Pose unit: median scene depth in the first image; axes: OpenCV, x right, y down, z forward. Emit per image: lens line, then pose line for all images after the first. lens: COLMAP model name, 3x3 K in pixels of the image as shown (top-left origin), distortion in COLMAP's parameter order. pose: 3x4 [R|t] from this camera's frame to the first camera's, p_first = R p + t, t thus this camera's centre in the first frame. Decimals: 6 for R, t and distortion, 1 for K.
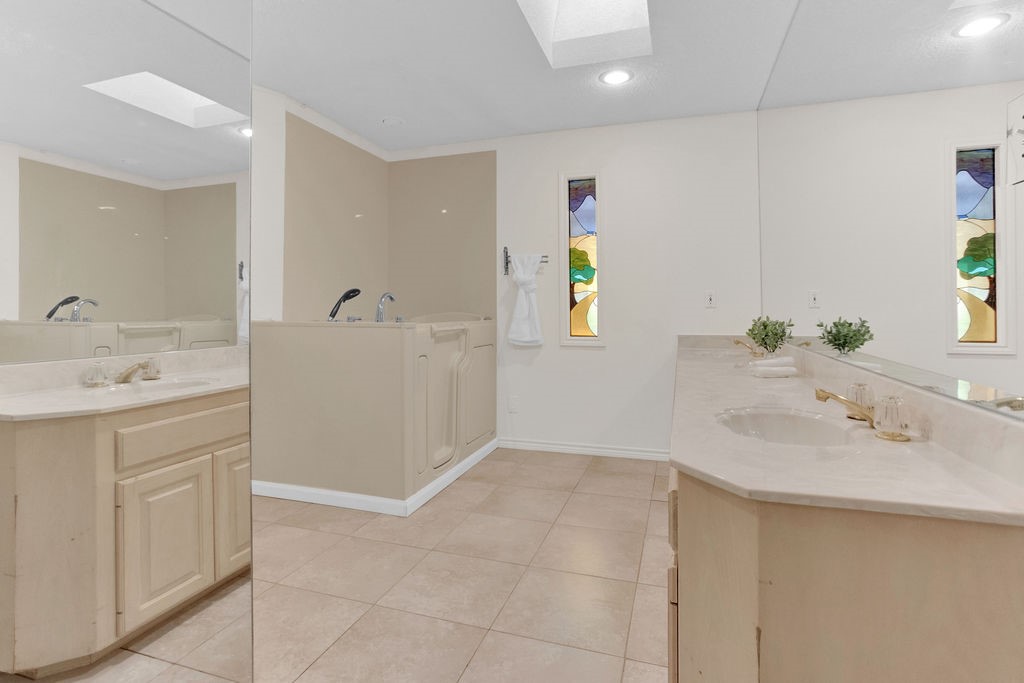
lens RADIAL K [[500.0, 0, 518.4], [0, 500.0, 311.8], [0, 0, 1]] dist [-0.039517, 0.023179]
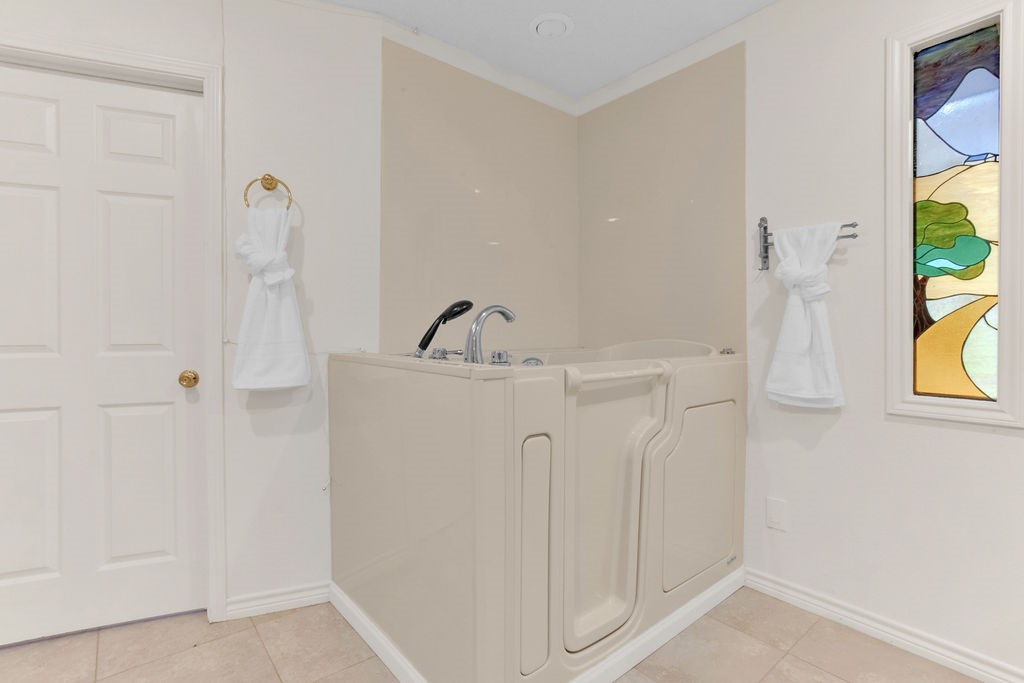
lens RADIAL K [[500.0, 0, 517.8], [0, 500.0, 339.6], [0, 0, 1]] dist [-0.039517, 0.023179]
pose [[0.848276, 0.009615, -0.529467, 0.034505], [-0.002606, 0.999899, 0.013982, -0.007126], [0.529548, -0.010480, 0.848215, 0.430376]]
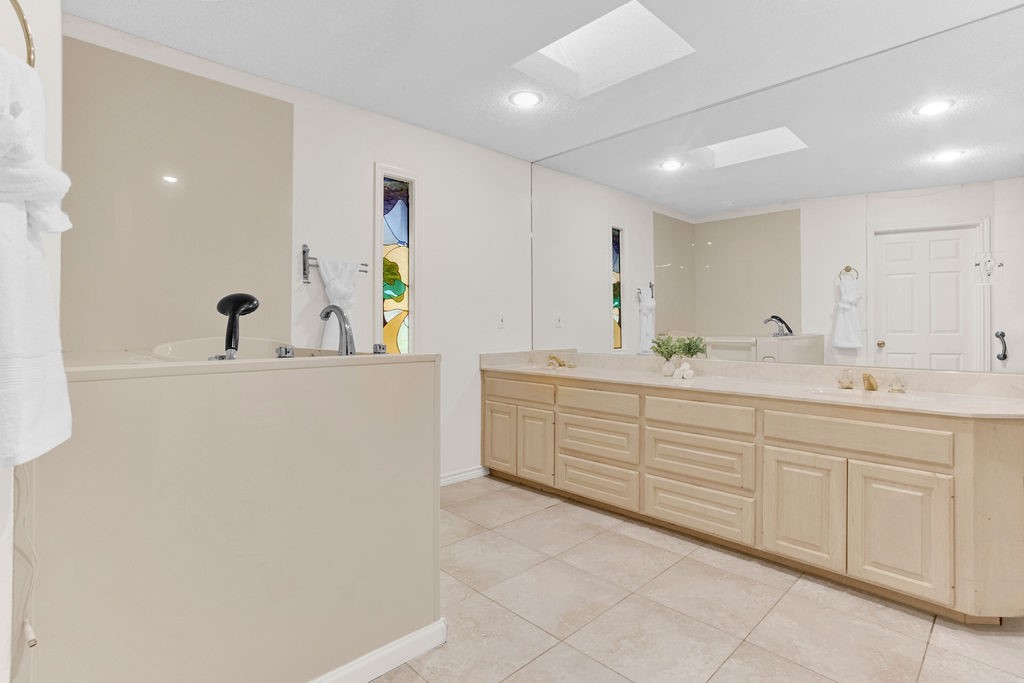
lens RADIAL K [[500.0, 0, 505.8], [0, 500.0, 333.4], [0, 0, 1]] dist [-0.039517, 0.023179]
pose [[0.477568, -0.013255, 0.878495, -0.533530], [0.012972, 0.999884, 0.008035, -0.004435], [-0.878499, 0.007558, 0.477684, 0.422604]]
